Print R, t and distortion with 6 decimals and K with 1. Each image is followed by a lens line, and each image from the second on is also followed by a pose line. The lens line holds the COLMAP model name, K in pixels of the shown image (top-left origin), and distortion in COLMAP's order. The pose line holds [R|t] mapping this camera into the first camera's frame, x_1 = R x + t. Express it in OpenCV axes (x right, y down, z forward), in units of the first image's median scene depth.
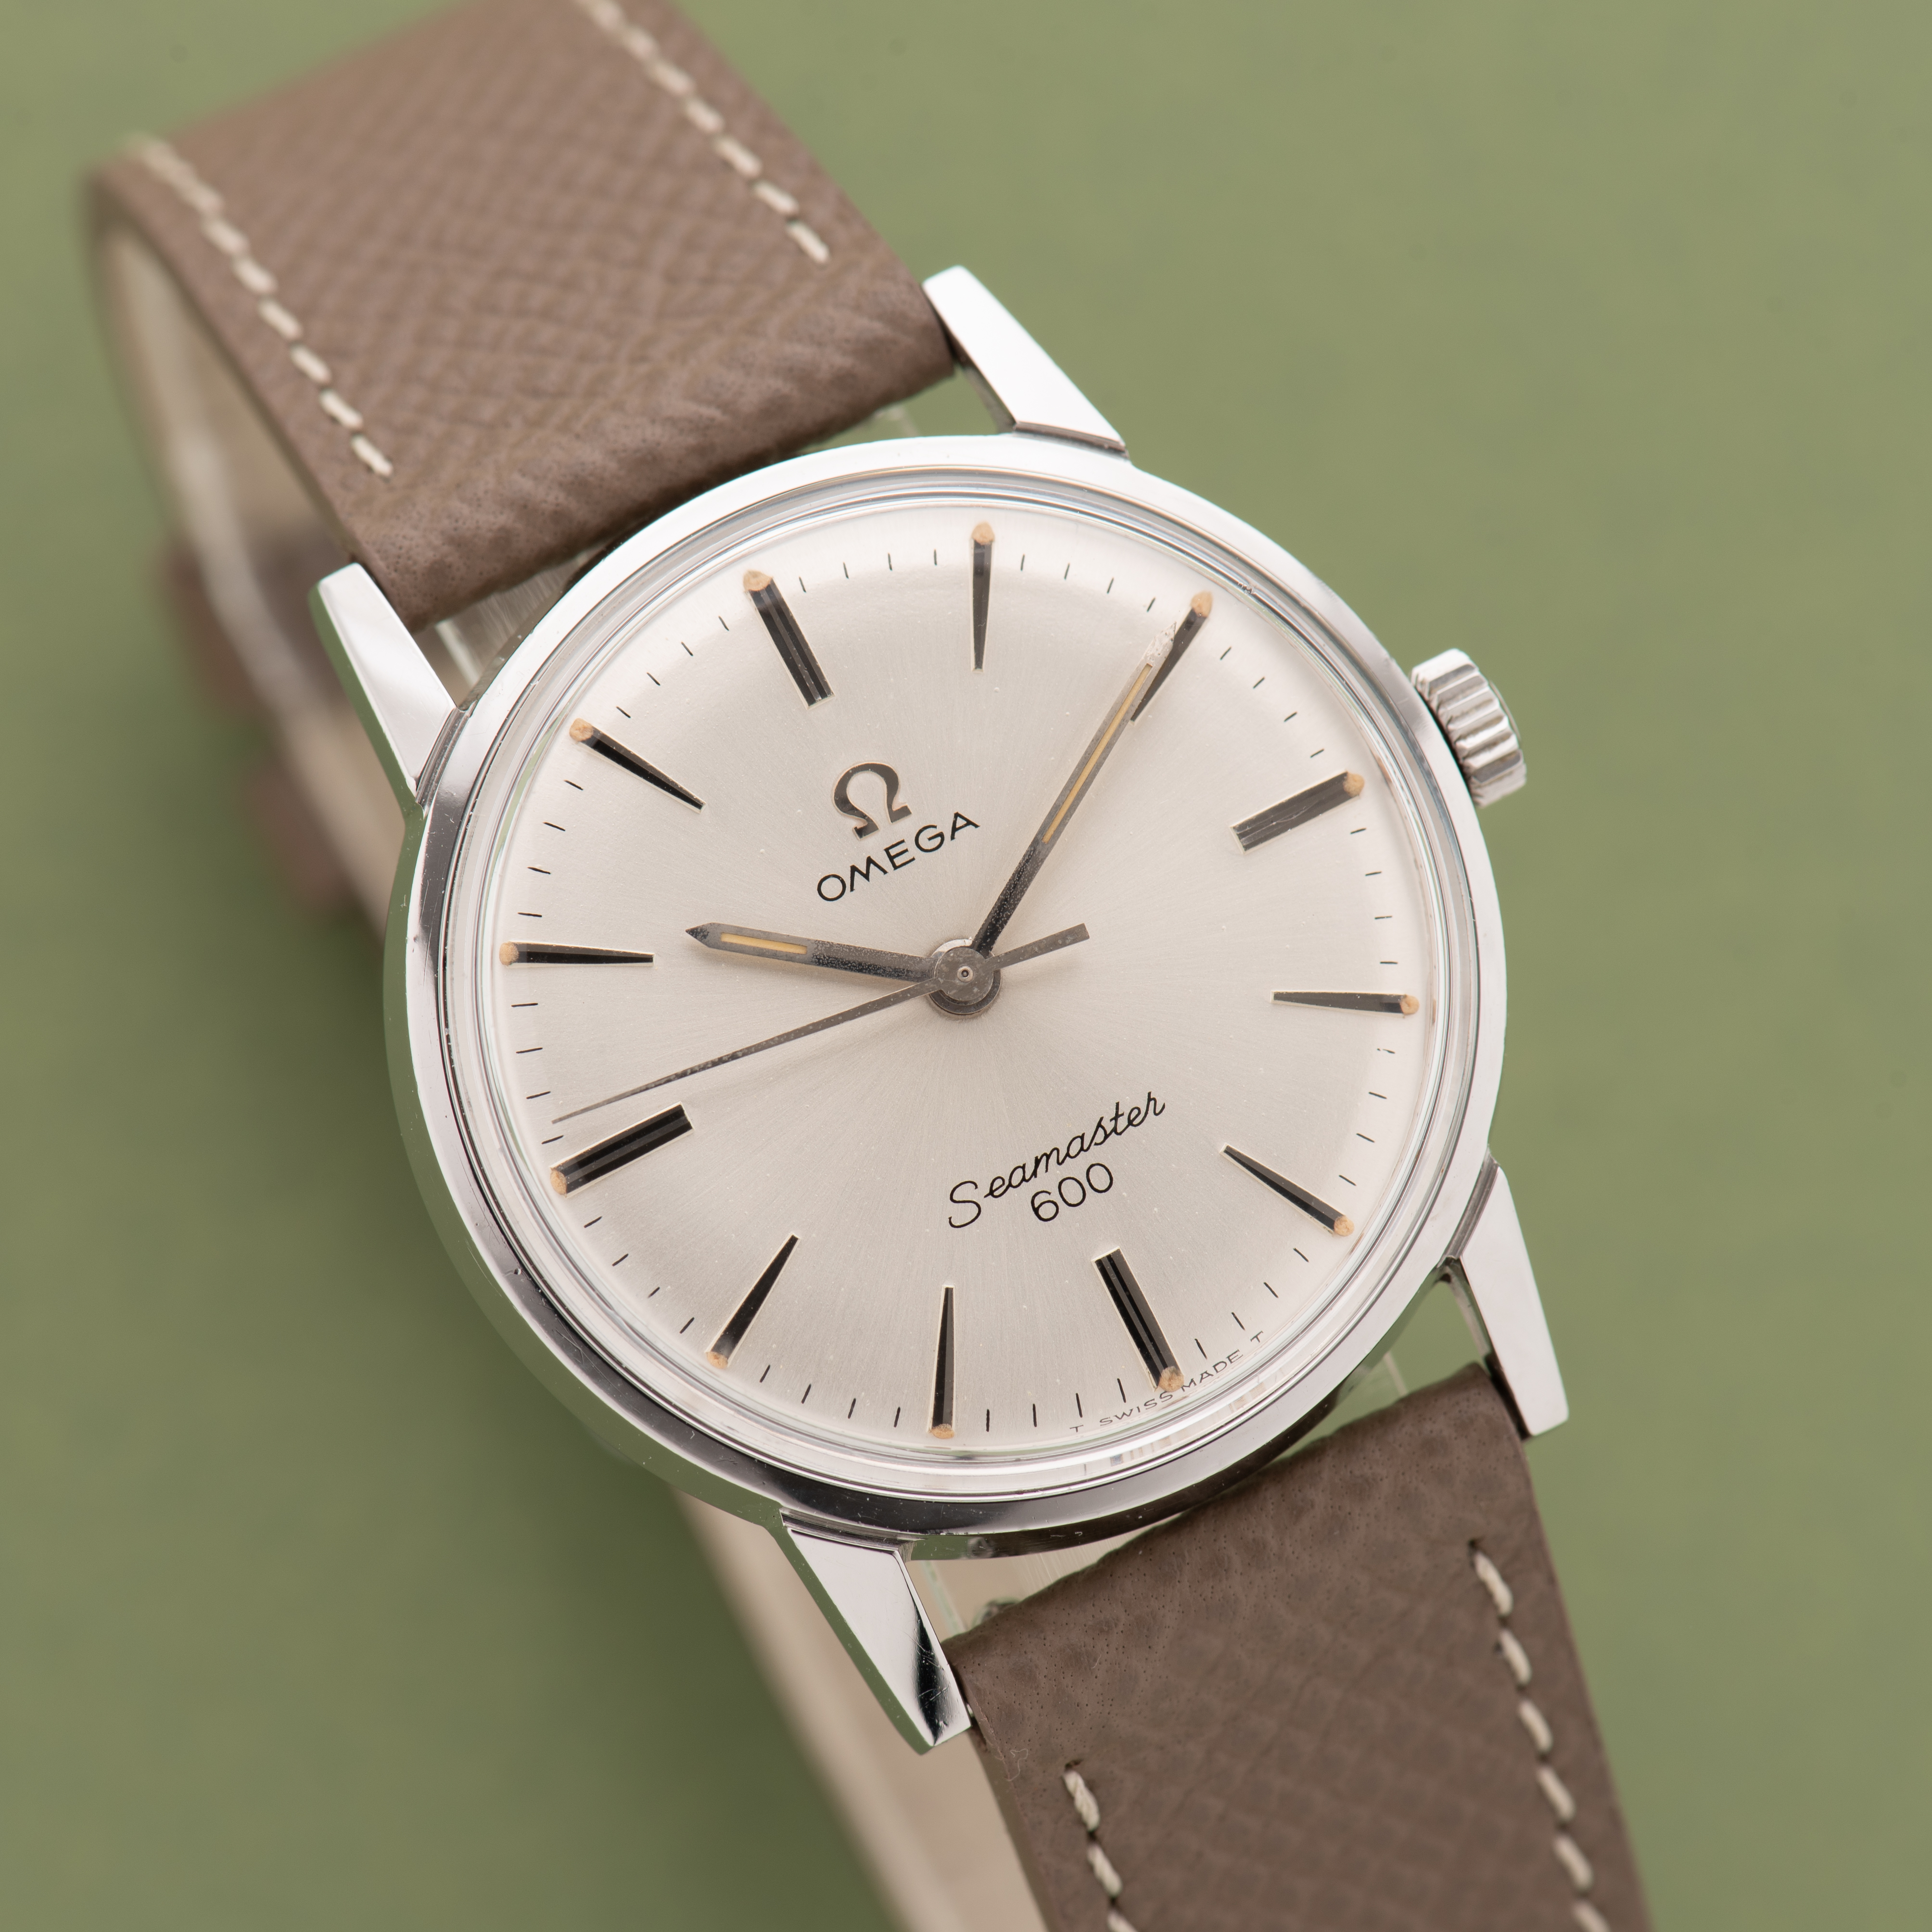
lens RADIAL K [[13536.3, 0, 966.0], [0, 13536.3, 966.0], [0, 0, 1]] dist [-0.295903, 54.241213]
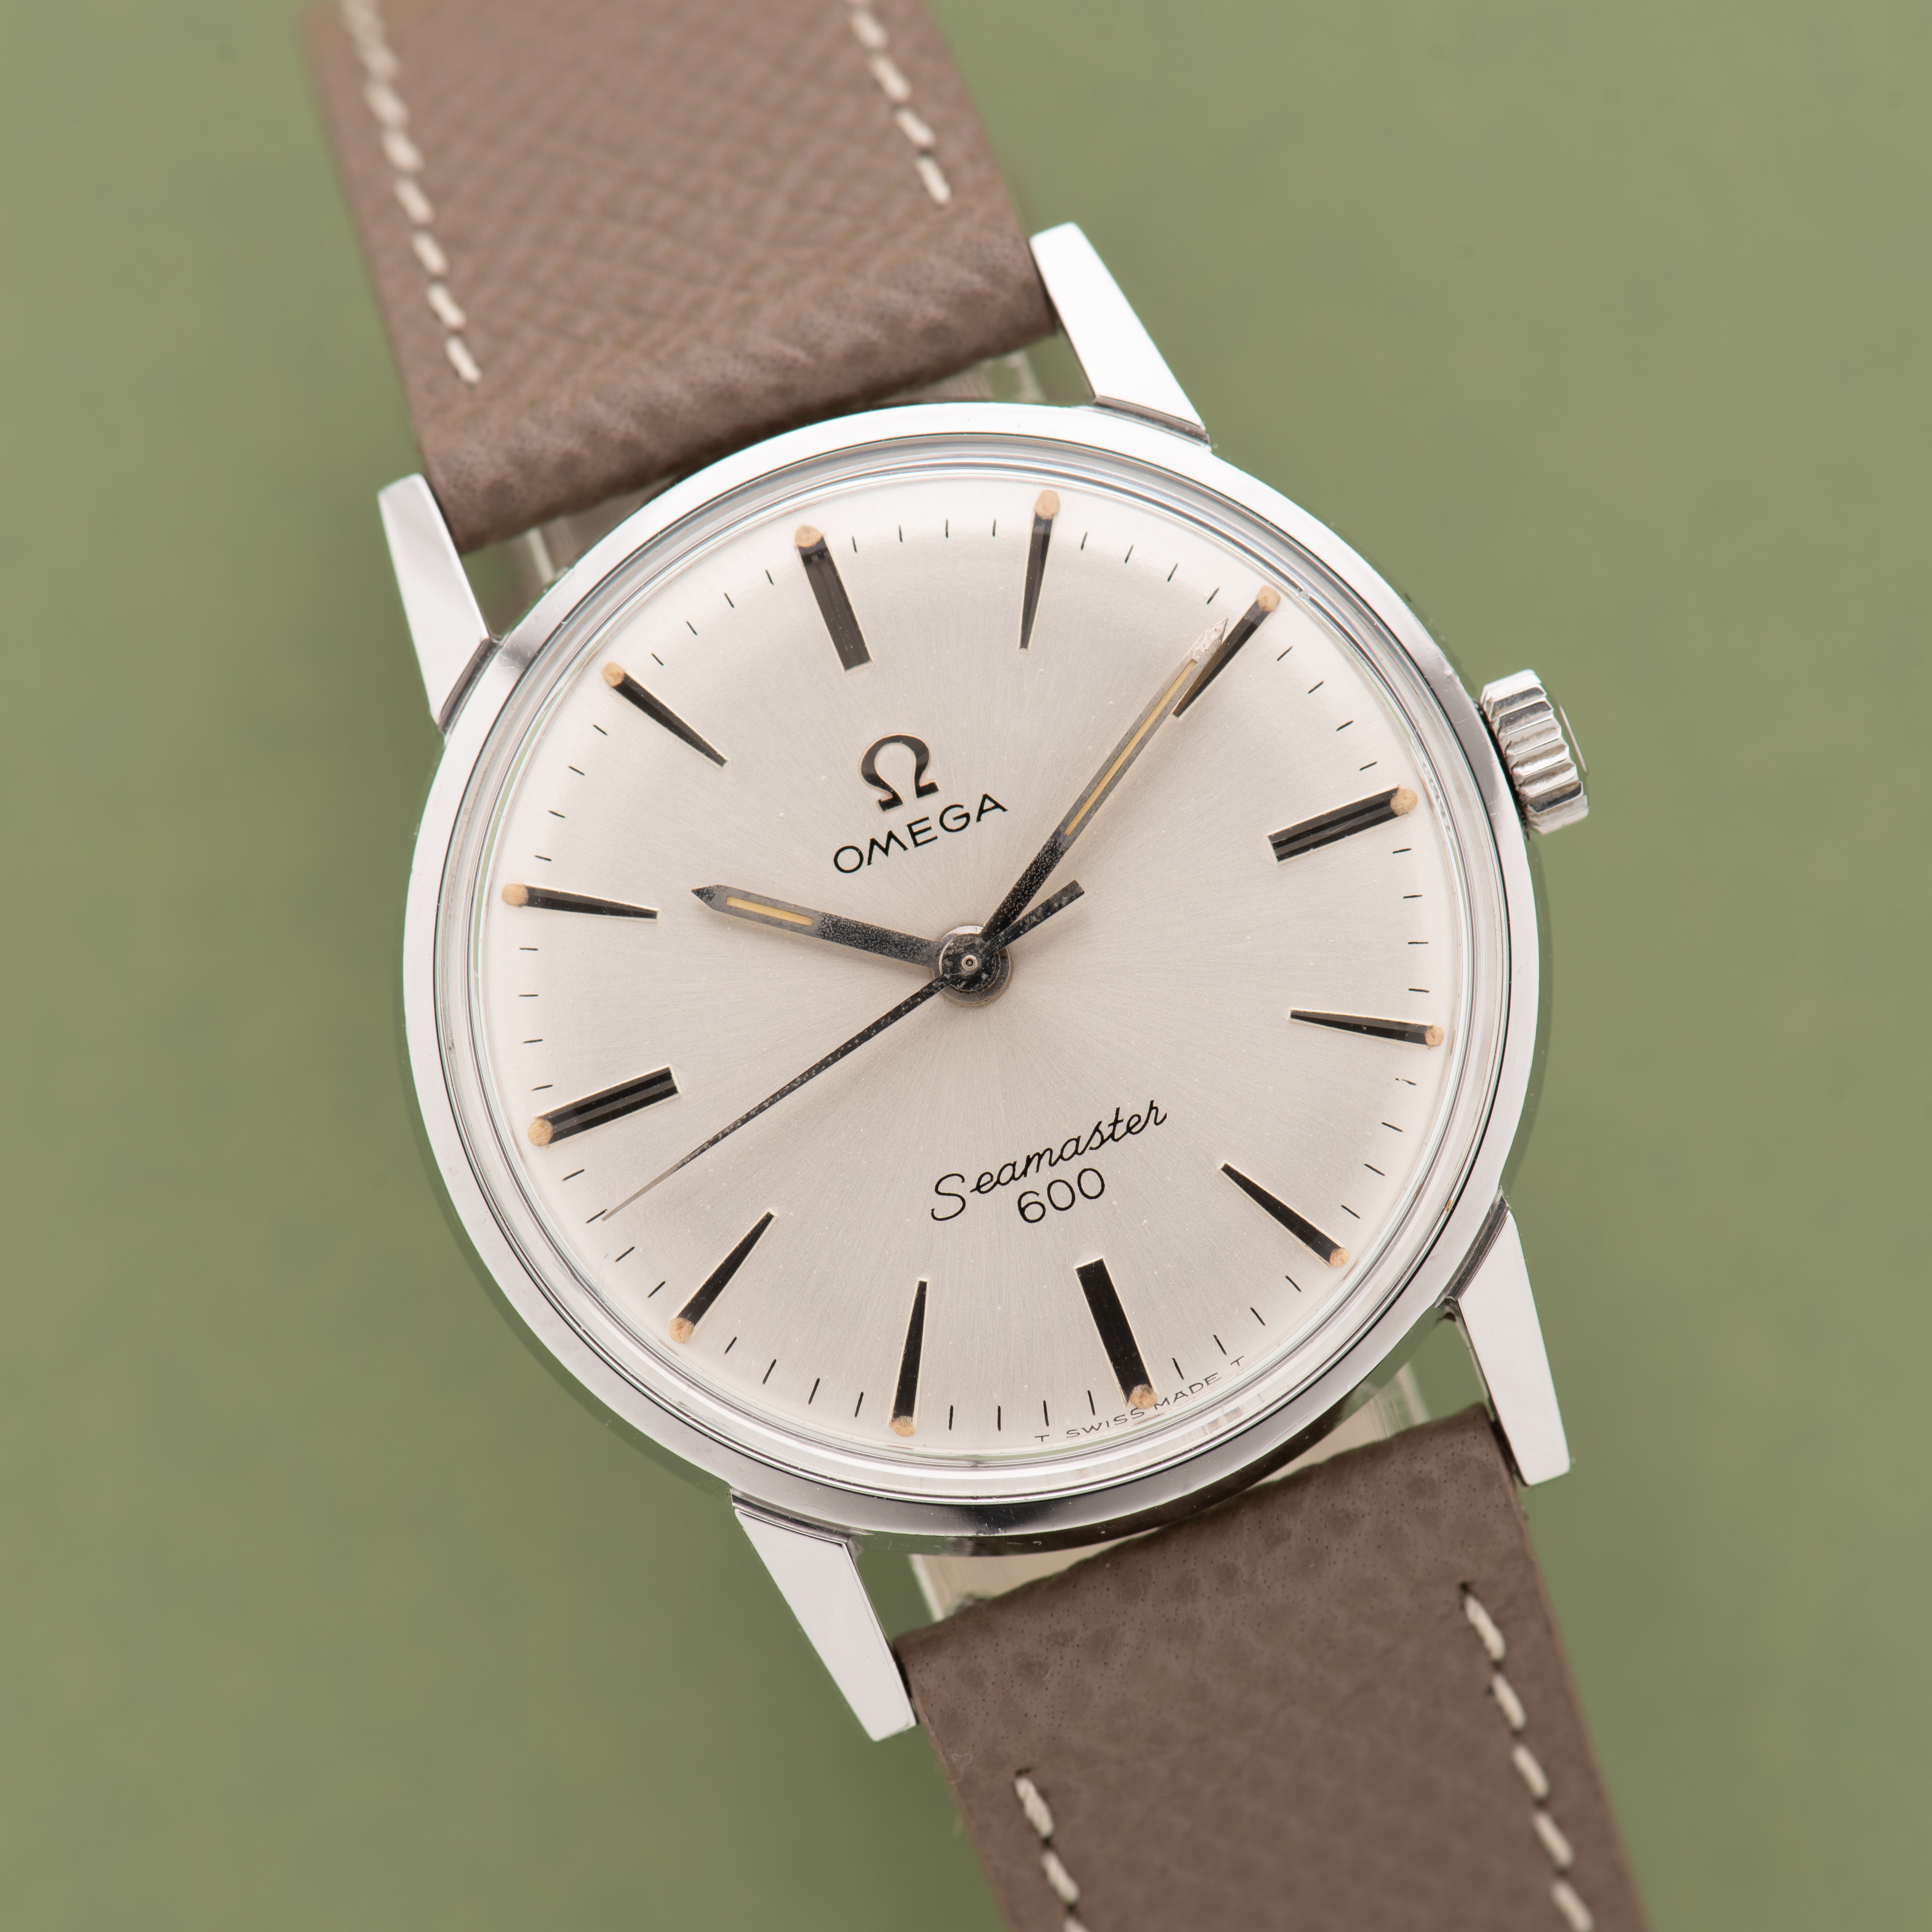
lens RADIAL K [[13536.3, 0, 966.0], [0, 13536.3, 966.0], [0, 0, 1]] dist [-0.295903, 54.241213]
pose [[0.986844, 0.099925, -0.127101, 0.122081], [-0.092823, 0.993835, 0.060633, -0.057567], [0.132376, -0.048038, 0.990035, 0.035993]]
